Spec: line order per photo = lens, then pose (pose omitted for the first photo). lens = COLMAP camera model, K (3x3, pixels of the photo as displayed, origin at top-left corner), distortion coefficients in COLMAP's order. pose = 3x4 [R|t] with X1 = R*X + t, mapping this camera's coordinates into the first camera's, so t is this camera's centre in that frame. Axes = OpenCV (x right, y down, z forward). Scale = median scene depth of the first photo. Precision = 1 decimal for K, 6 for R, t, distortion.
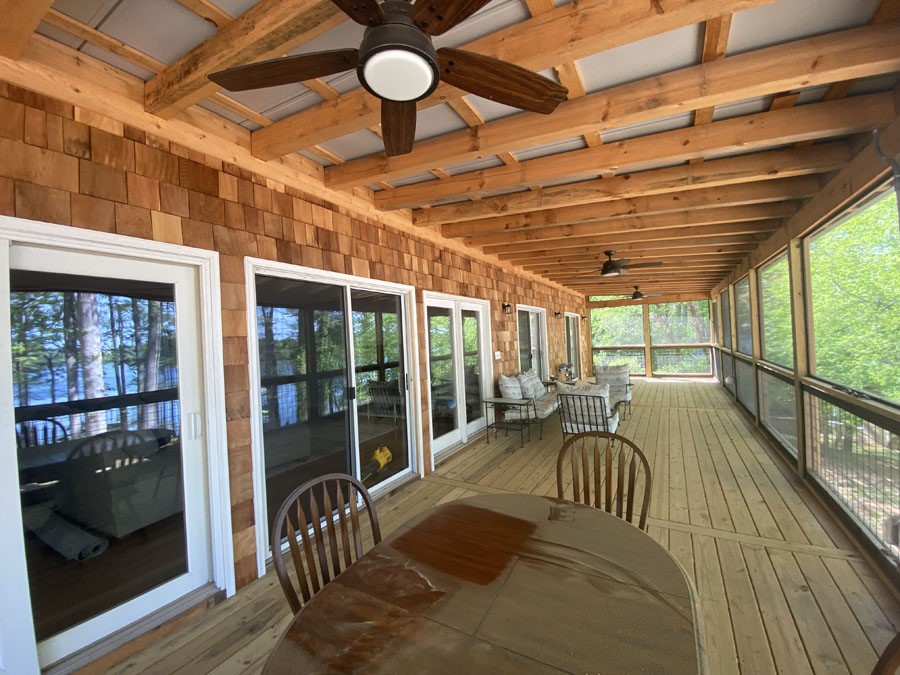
lens RADIAL K [[372.9, 0, 450.0], [0, 372.9, 337.5], [0, 0, 1]] dist [0.050525, -0.029531]
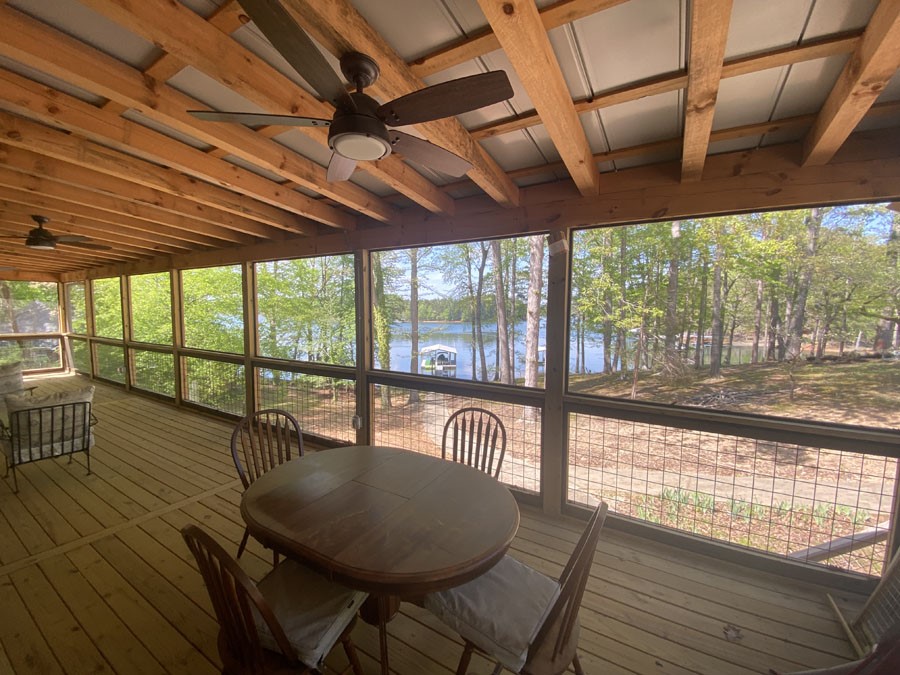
lens RADIAL K [[372.9, 0, 450.0], [0, 372.9, 337.5], [0, 0, 1]] dist [0.050525, -0.029531]
pose [[0.020468, -0.024364, 0.999494, -0.415960], [-0.013795, 0.999601, 0.024649, -0.016587], [-0.999695, -0.014293, 0.020124, 0.179712]]
